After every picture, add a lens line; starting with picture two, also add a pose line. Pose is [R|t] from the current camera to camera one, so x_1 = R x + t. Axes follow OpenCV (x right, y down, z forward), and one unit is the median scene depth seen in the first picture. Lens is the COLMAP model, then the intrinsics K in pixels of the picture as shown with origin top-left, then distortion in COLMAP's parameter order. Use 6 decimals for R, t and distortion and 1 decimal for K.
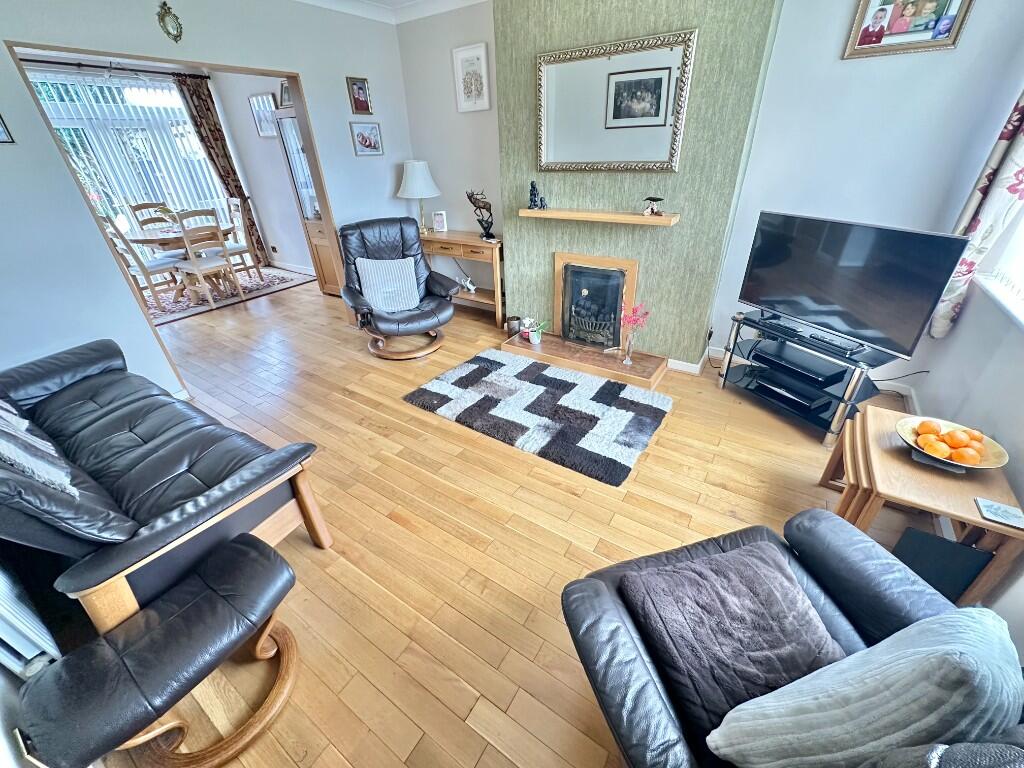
lens RADIAL K [[408.0, 0, 511.7], [0, 408.0, 380.7], [0, 0, 1]] dist [-0.004008, 0.000874]
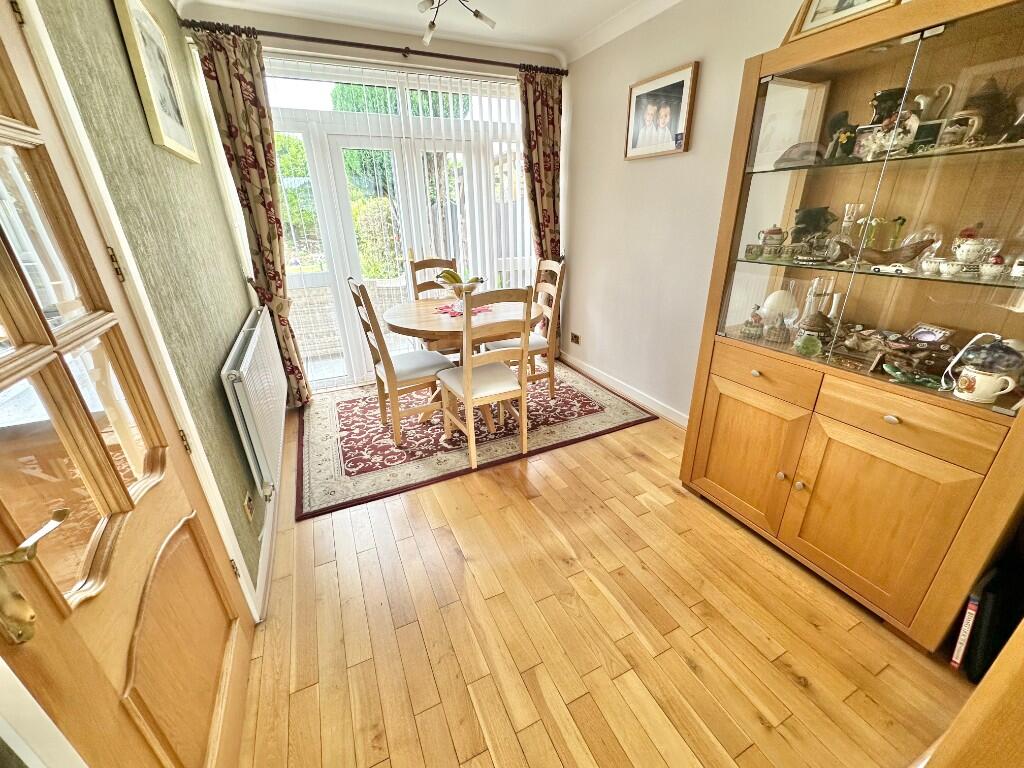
lens RADIAL K [[408.0, 0, 513.8], [0, 408.0, 384.0], [0, 0, 1]] dist [-0.004008, 0.000874]
pose [[0.853893, 0.217805, -0.472681, -0.582889], [-0.266982, 0.962928, -0.038595, -0.339718], [0.446752, 0.159153, 0.880388, 0.689626]]
